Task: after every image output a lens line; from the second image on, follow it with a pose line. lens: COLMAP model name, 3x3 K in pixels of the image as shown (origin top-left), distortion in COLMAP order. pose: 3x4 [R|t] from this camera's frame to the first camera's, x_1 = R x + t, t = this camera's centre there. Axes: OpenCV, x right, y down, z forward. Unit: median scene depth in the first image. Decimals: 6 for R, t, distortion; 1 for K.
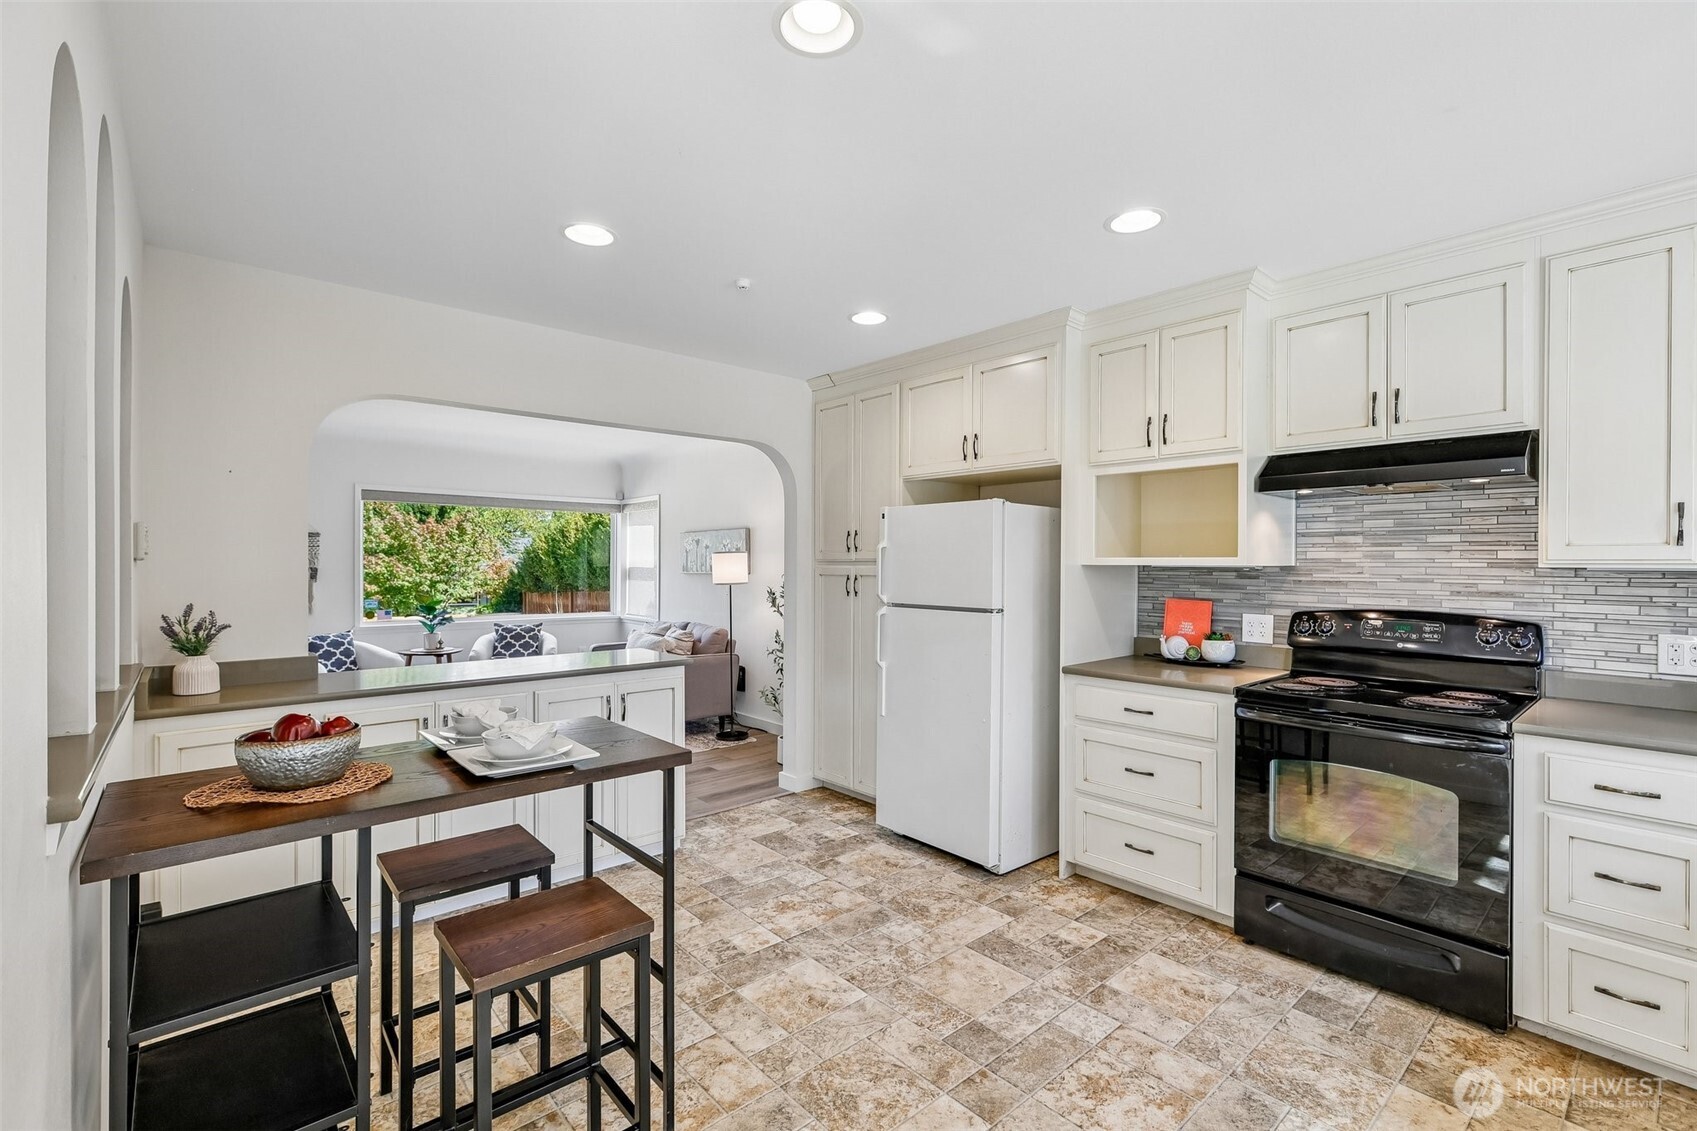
lens RADIAL K [[758.5, 0, 853.1], [0, 758.5, 567.8], [0, 0, 1]] dist [-0.002567, 0.002393]
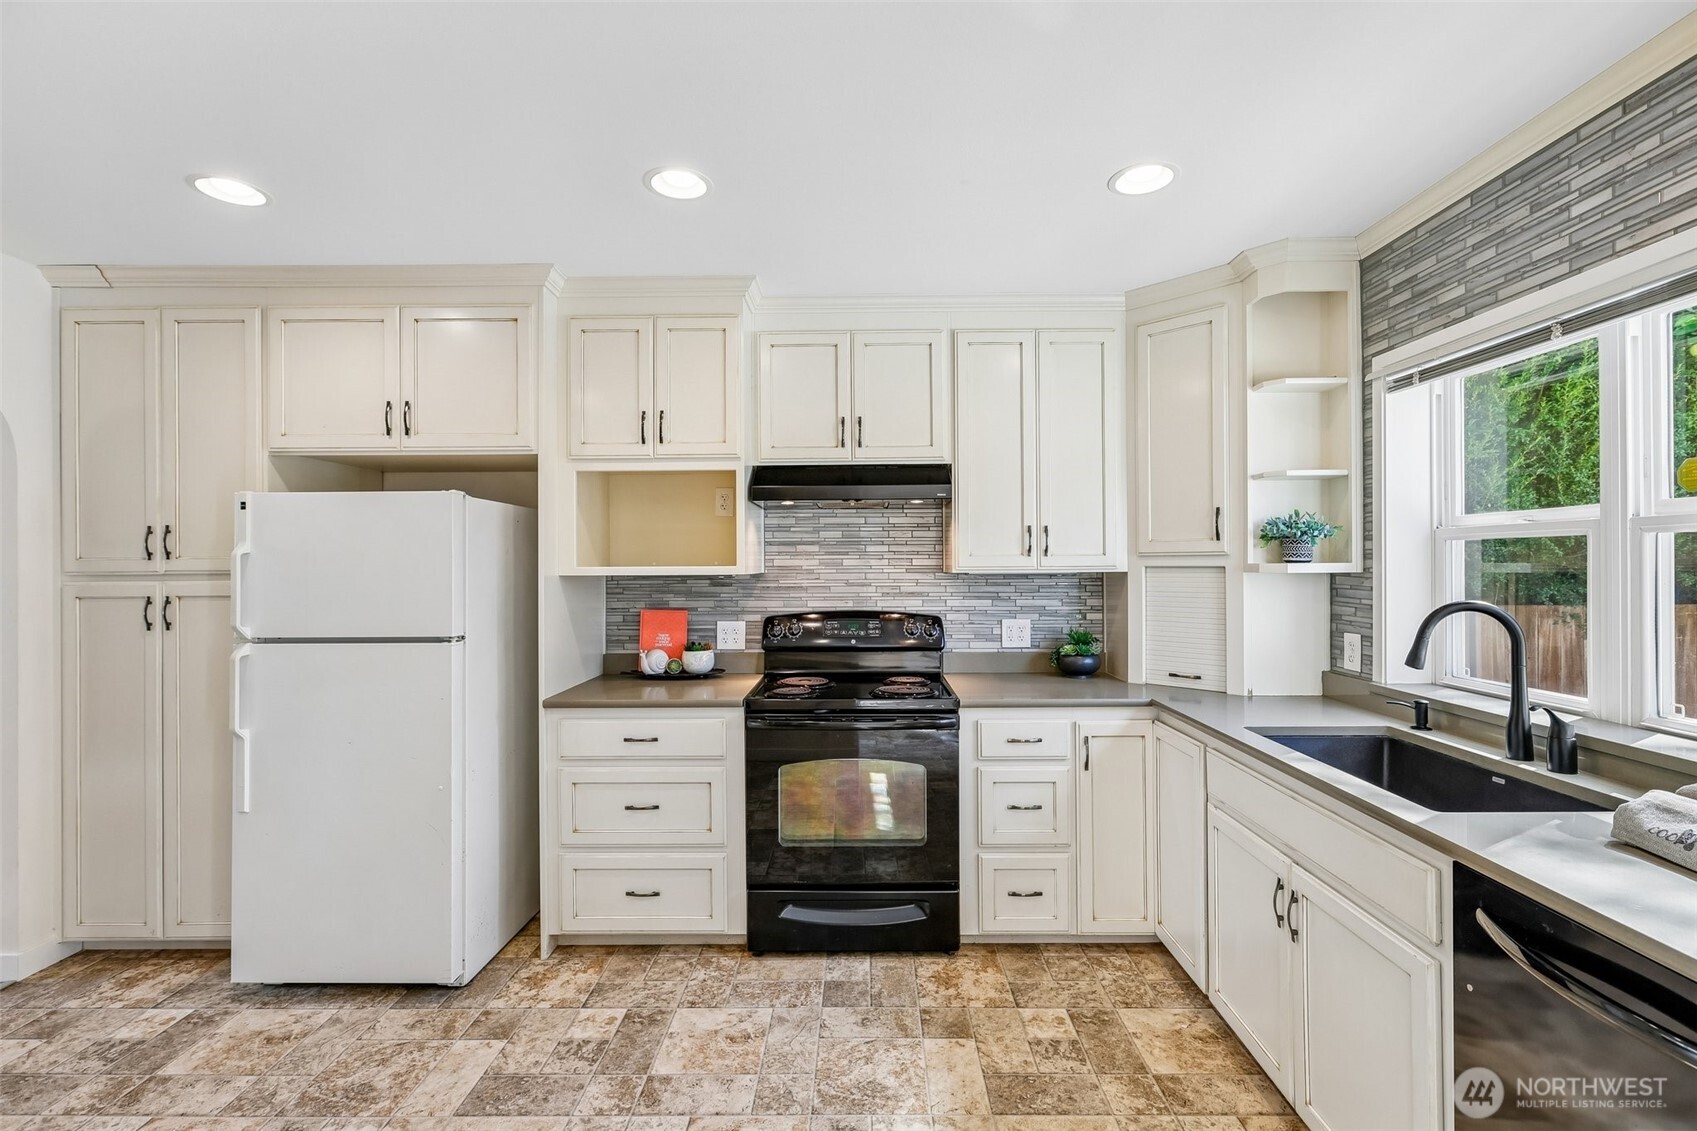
lens RADIAL K [[758.5, 0, 868.1], [0, 758.5, 562.9], [0, 0, 1]] dist [-0.002567, 0.002393]
pose [[0.667104, -0.007380, 0.744928, -0.096936], [0.013203, 0.999911, -0.001917, -0.011763], [-0.744848, 0.011115, 0.667142, 0.184966]]
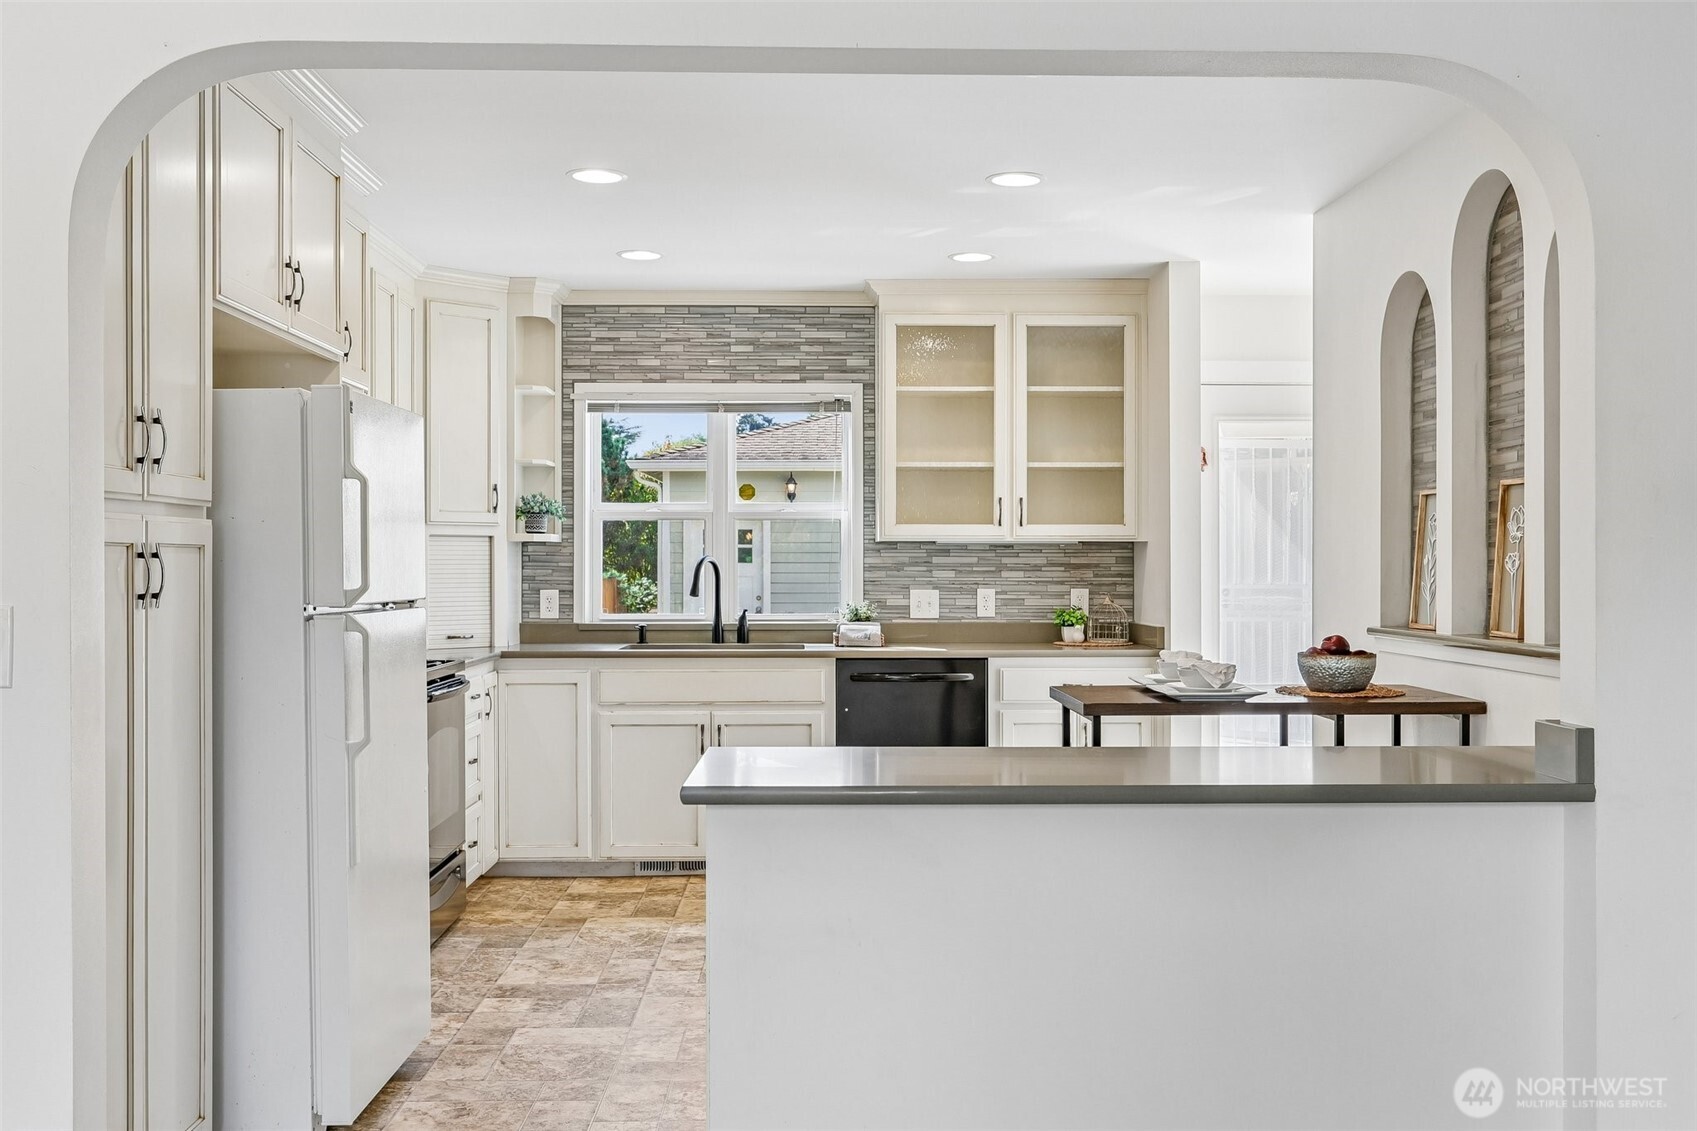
lens RADIAL K [[1616.1, 0, 865.0], [0, 1616.1, 575.8], [0, 0, 1]] dist [0.010078, 0.000000]
pose [[-0.769751, -0.007609, 0.638299, -0.865461], [0.000802, 0.999917, 0.012887, 0.019805], [-0.638343, 0.010431, -0.769681, 1.699149]]
